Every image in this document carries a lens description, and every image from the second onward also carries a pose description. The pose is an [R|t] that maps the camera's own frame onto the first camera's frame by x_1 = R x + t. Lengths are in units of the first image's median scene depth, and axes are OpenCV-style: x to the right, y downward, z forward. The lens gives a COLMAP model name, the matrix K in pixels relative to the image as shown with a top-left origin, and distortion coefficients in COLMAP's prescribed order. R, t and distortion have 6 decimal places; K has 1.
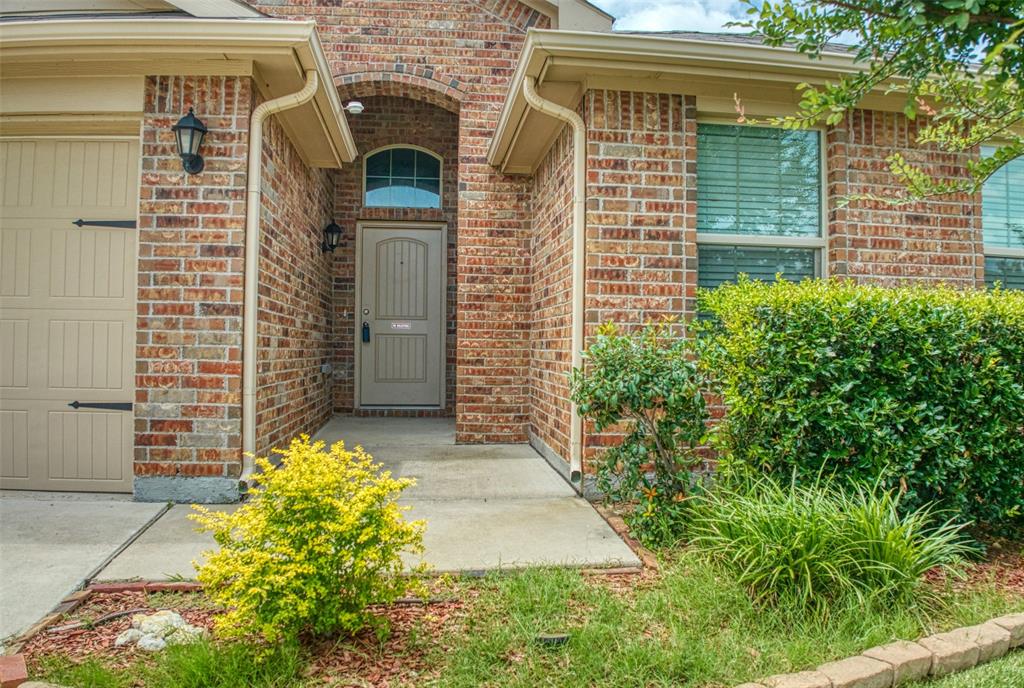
lens RADIAL K [[764.3, 0, 510.6], [0, 764.3, 340.8], [0, 0, 1]] dist [-0.107758, 0.000650]
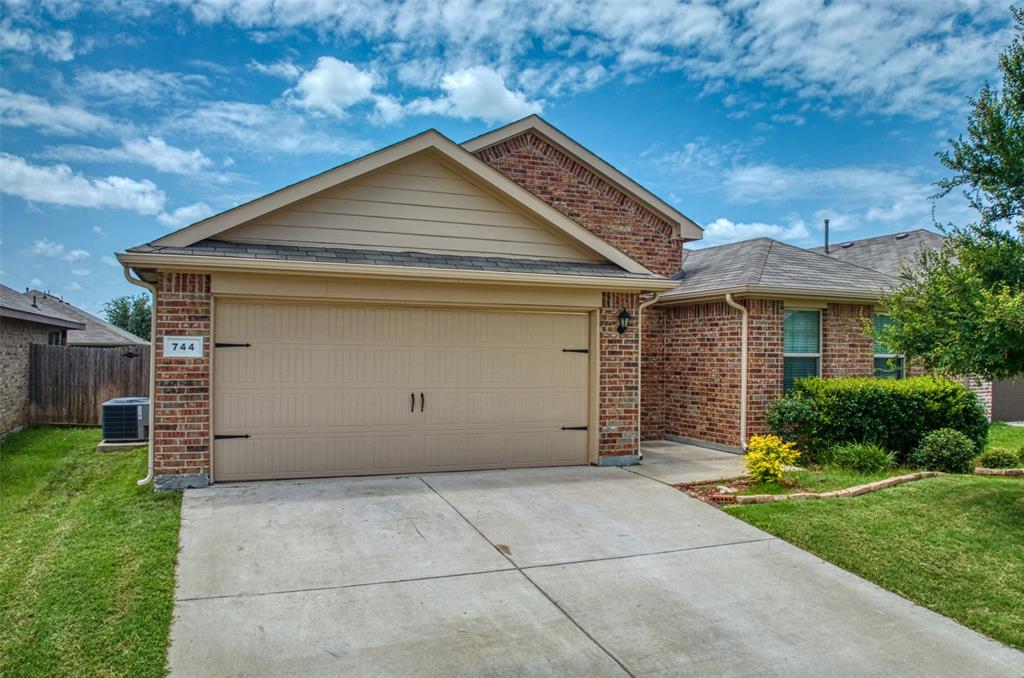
lens RADIAL K [[767.3, 0, 513.0], [0, 767.3, 343.4], [0, 0, 1]] dist [-0.113893, -0.012842]
pose [[0.963456, 0.002222, 0.267856, -1.414266], [-0.001327, 0.999993, -0.003525, -0.176608], [-0.267862, 0.003041, 0.963453, -1.318235]]
